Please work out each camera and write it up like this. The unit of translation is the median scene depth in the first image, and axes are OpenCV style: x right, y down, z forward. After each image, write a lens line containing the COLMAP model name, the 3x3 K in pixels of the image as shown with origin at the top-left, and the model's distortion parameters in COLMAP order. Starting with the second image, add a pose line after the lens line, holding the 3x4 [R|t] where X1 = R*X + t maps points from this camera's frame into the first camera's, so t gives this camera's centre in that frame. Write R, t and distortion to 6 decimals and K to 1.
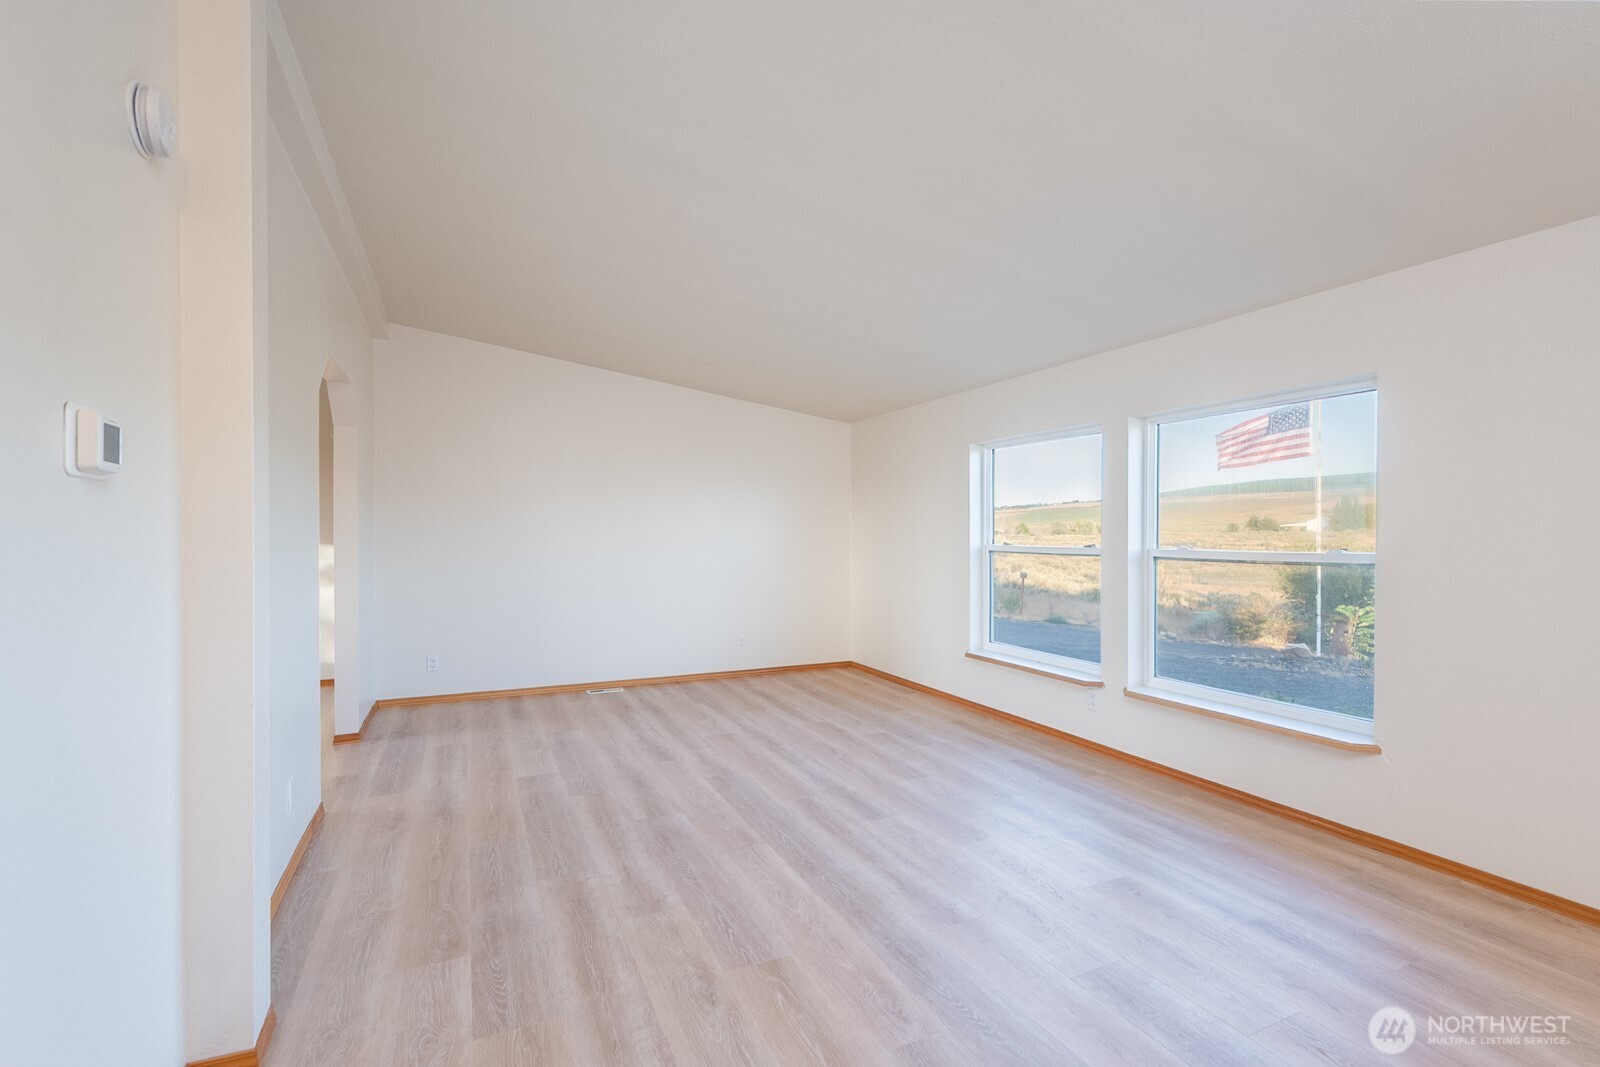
lens RADIAL K [[720.0, 0, 800.0], [0, 720.0, 533.5], [0, 0, 1]] dist [-0.001676, -0.000078]
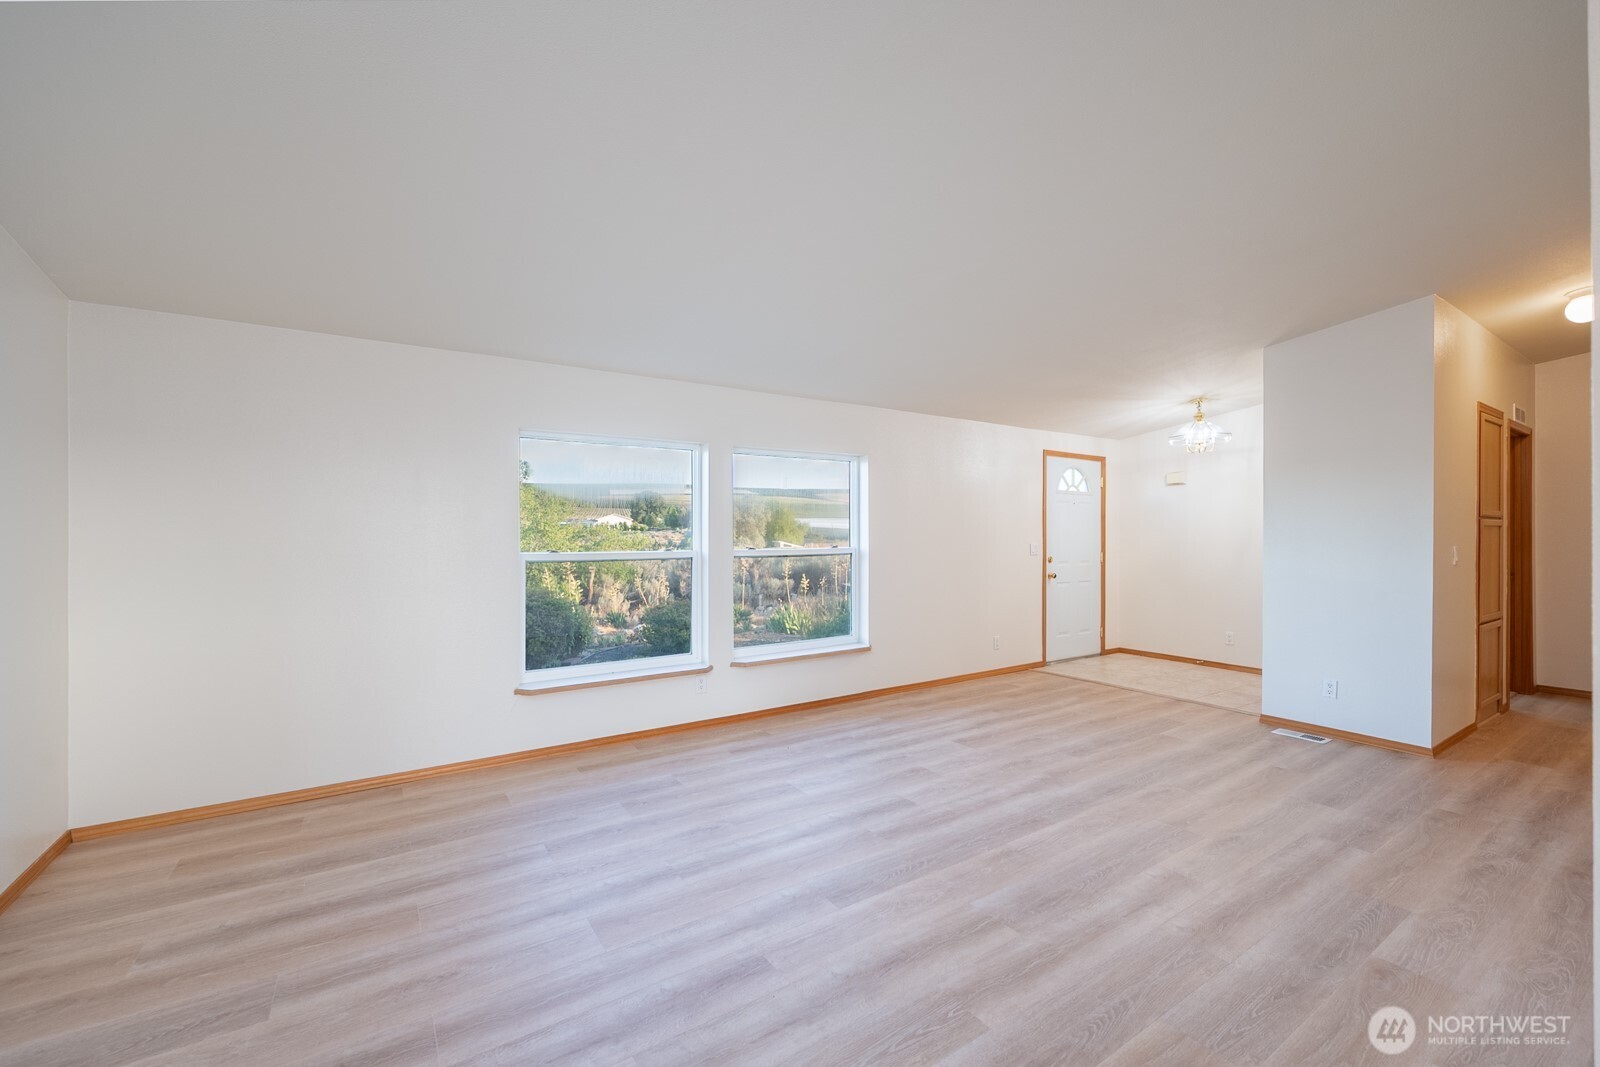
lens RADIAL K [[658.2, 0, 804.6], [0, 658.2, 533.3], [0, 0, 1]] dist [-0.001889, -0.000530]
pose [[-0.149664, -0.002262, 0.988734, -0.767634], [0.004161, 0.999987, 0.002917, -0.011284], [-0.988728, 0.004550, -0.149653, 1.178853]]
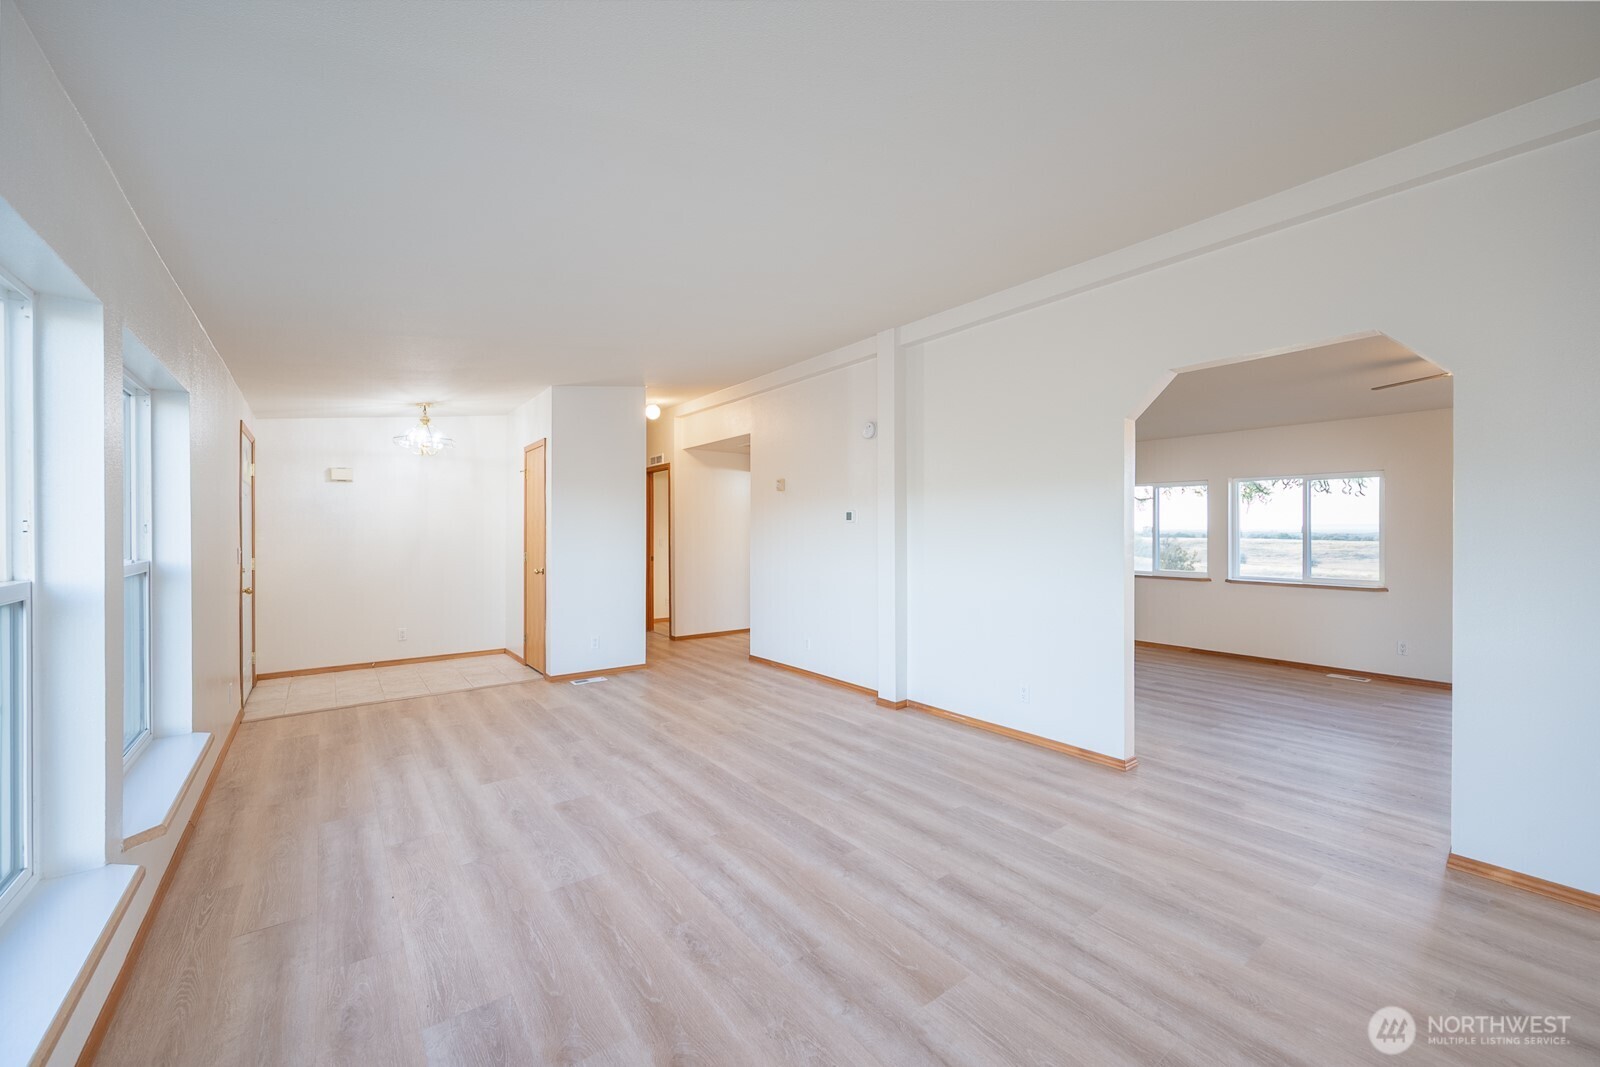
lens RADIAL K [[630.7, 0, 800.0], [0, 630.7, 533.5], [0, 0, 1]] dist [-0.001439, -0.000312]
pose [[-0.977838, 0.003408, -0.209338, 0.076955], [0.002081, 0.999976, 0.006559, -0.012489], [0.209355, 0.005978, -0.977821, 1.745940]]
